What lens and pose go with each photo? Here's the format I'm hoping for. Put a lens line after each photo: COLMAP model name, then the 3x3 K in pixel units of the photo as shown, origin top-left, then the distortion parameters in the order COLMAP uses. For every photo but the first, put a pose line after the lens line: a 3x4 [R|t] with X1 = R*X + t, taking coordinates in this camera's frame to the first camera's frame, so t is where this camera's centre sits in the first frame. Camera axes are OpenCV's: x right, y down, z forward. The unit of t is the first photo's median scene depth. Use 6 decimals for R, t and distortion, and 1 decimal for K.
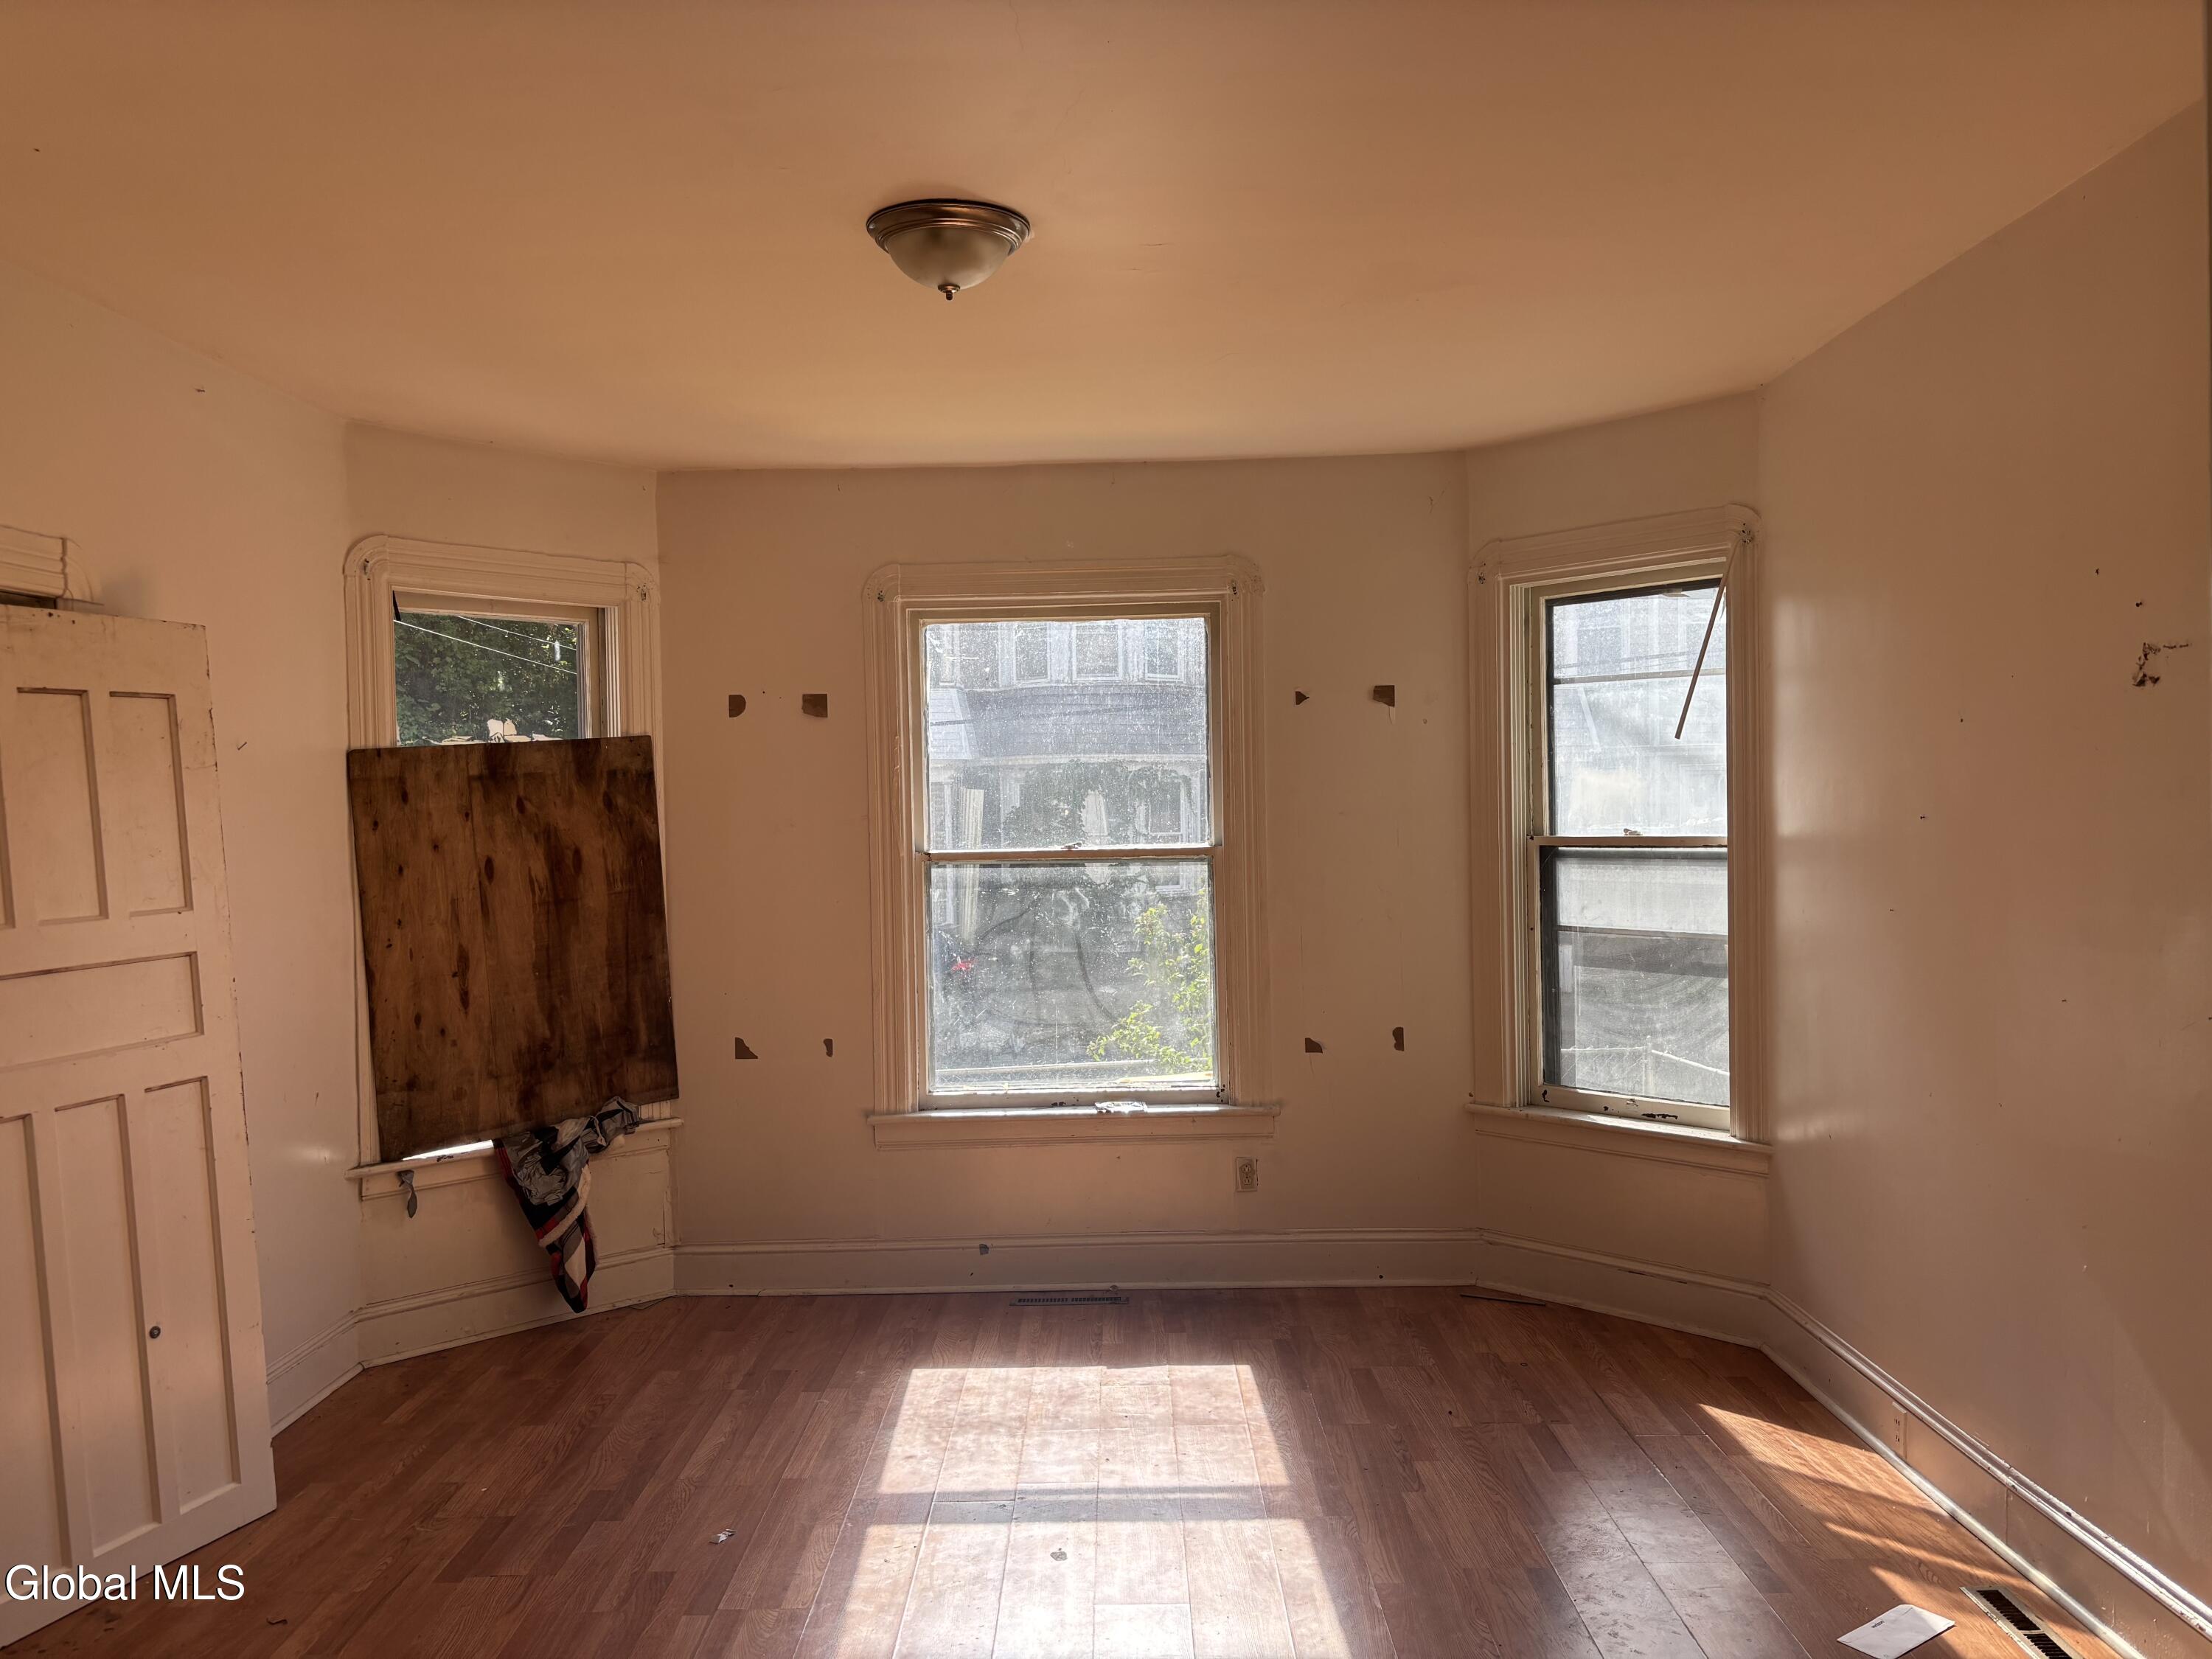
lens RADIAL K [[1678.1, 0, 1095.5], [0, 1678.1, 812.5], [0, 0, 1]] dist [0.055935, -0.006133]
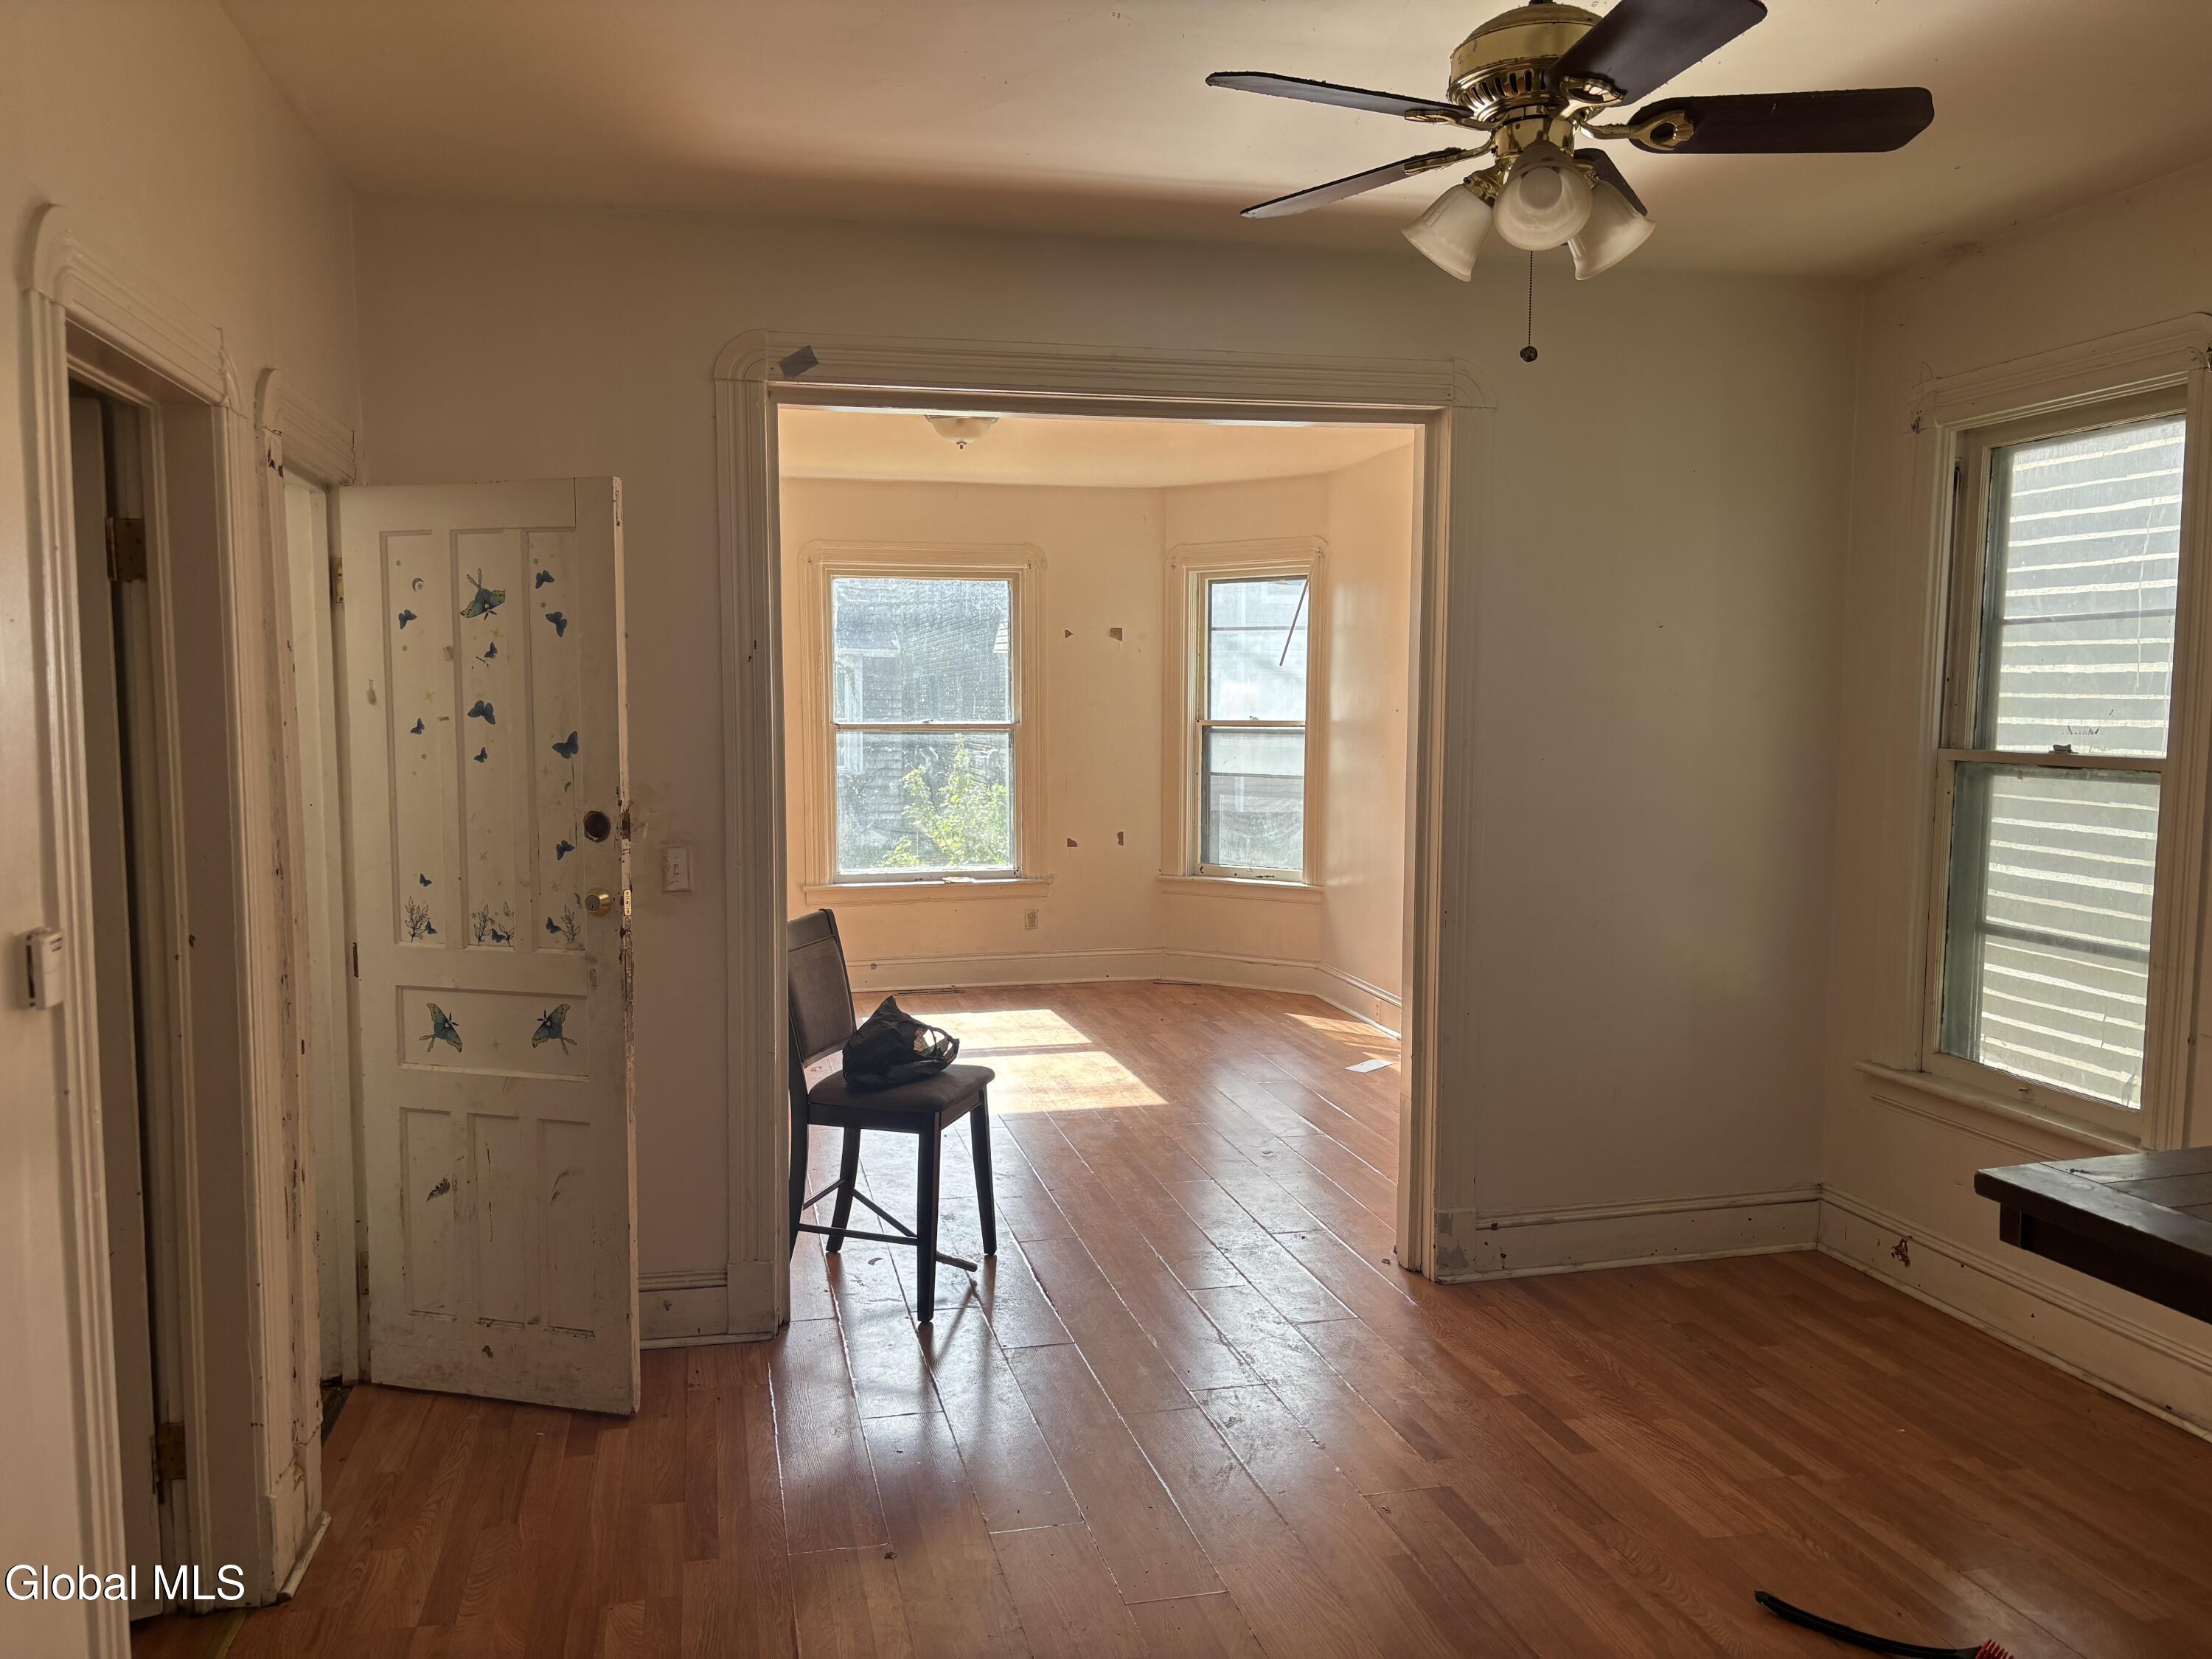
lens RADIAL K [[1678.1, 0, 1107.0], [0, 1678.1, 843.5], [0, 0, 1]] dist [0.055935, -0.006133]
pose [[0.965013, -0.003608, 0.262177, -0.277175], [-0.018111, 0.996600, 0.080377, 0.004145], [-0.261575, -0.082313, 0.961667, -0.624559]]
